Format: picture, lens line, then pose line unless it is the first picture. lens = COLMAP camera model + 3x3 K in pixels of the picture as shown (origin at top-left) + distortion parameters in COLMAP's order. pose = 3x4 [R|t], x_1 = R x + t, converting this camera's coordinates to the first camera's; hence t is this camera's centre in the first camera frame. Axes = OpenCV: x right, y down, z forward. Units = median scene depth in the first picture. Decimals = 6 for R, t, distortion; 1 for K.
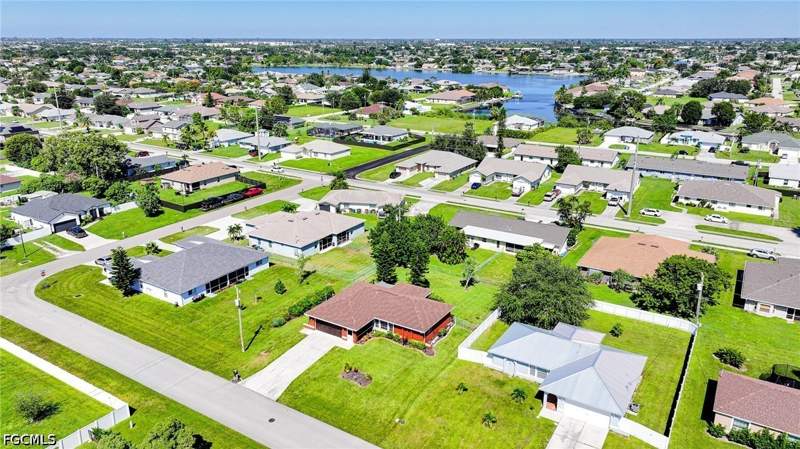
lens RADIAL K [[560.7, 0, 400.0], [0, 560.7, 224.5], [0, 0, 1]] dist [0.004482, 0.003243]
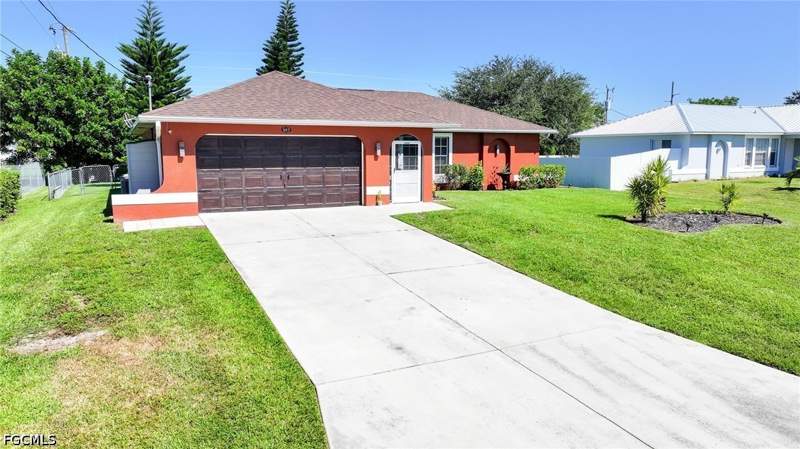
lens RADIAL K [[560.7, 0, 400.0], [0, 560.7, 224.5], [0, 0, 1]] dist [0.004482, 0.003243]
pose [[0.513876, -0.111016, 0.850651, -0.155848], [0.271371, 0.961708, -0.038425, 0.123470], [-0.813812, 0.250587, 0.524324, 0.482512]]
